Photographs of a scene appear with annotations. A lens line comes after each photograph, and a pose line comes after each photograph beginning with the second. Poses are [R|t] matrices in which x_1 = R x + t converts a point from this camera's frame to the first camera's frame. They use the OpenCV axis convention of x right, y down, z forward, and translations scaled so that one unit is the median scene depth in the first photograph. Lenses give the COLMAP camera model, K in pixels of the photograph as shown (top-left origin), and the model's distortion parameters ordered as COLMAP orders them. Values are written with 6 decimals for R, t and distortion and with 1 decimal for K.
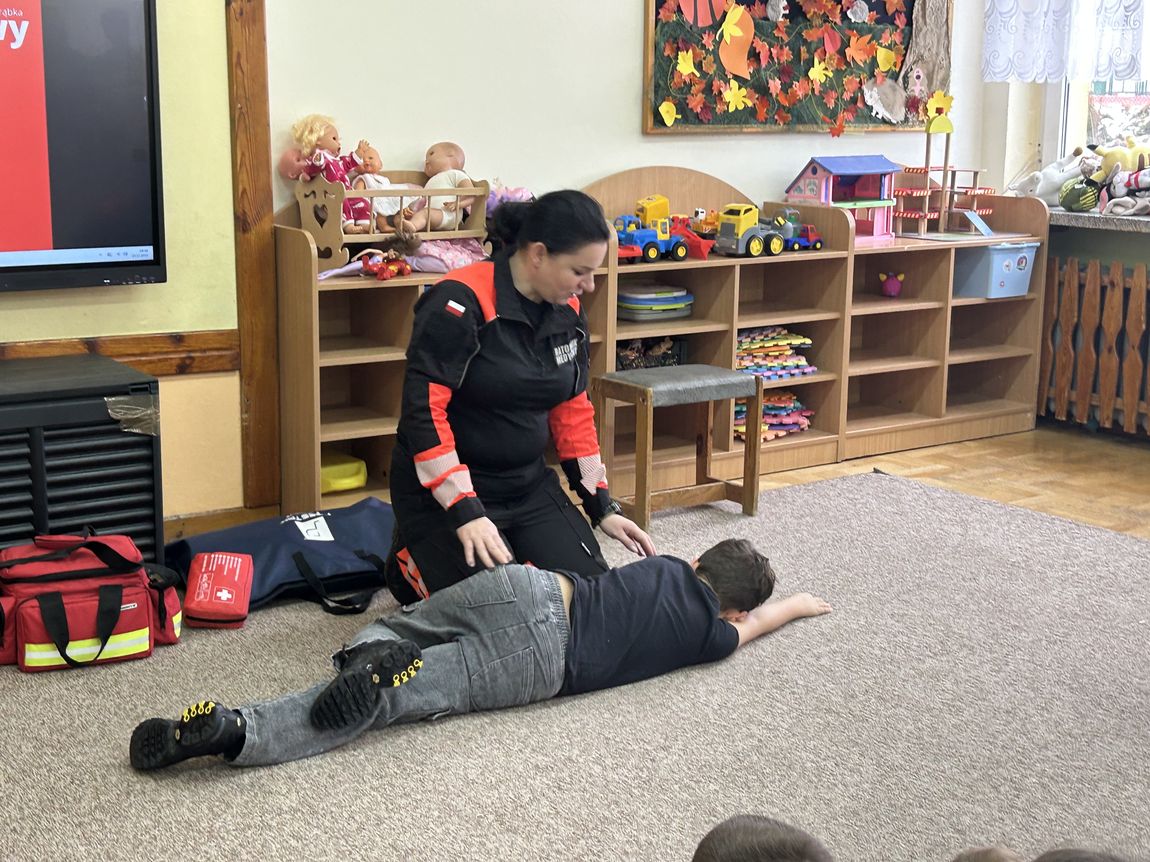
lens RADIAL K [[1659.0, 0, 589.4], [0, 1659.0, 419.3], [0, 0, 1]] dist [0.097919, 0.000000]
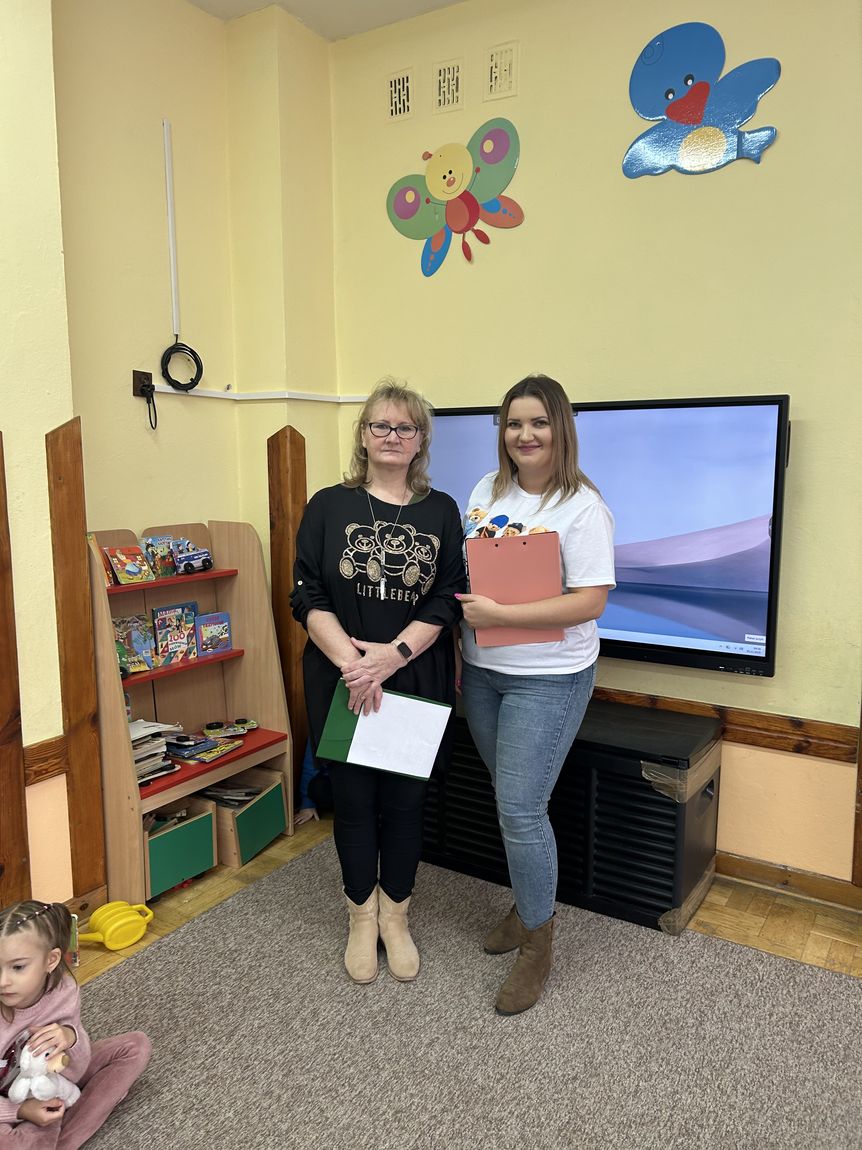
lens RADIAL K [[863.6, 0, 429.5], [0, 863.6, 581.5], [0, 0, 1]] dist [0.051332, -0.055124]
pose [[0.385134, 0.118445, -0.915228, 0.164147], [-0.172322, 0.983517, 0.054768, -0.107621], [0.906629, 0.136621, 0.399197, 0.394385]]
